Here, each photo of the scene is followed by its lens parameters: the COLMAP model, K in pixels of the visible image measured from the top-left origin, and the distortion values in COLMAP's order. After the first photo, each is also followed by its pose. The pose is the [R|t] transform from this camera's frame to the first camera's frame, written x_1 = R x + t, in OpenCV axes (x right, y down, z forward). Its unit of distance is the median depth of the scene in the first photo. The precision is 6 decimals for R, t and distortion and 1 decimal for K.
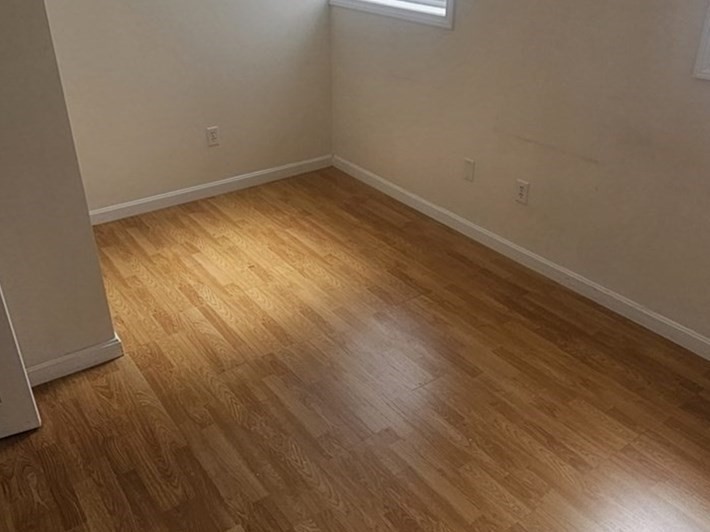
lens RADIAL K [[651.6, 0, 355.3], [0, 651.6, 265.9], [0, 0, 1]] dist [0.112134, 0.000000]
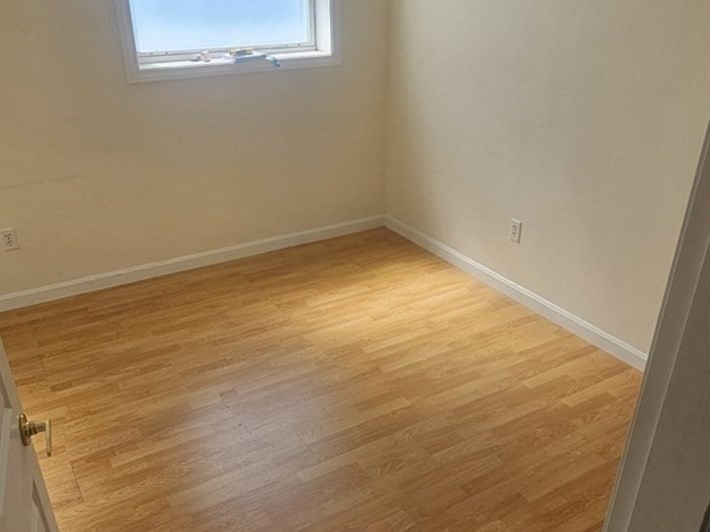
lens RADIAL K [[651.6, 0, 355.2], [0, 651.6, 266.8], [0, 0, 1]] dist [0.112134, 0.000000]
pose [[0.117878, -0.435144, 0.892611, -0.760417], [0.508308, 0.798630, 0.322202, -0.169441], [-0.853070, 0.415741, 0.315328, 0.274651]]
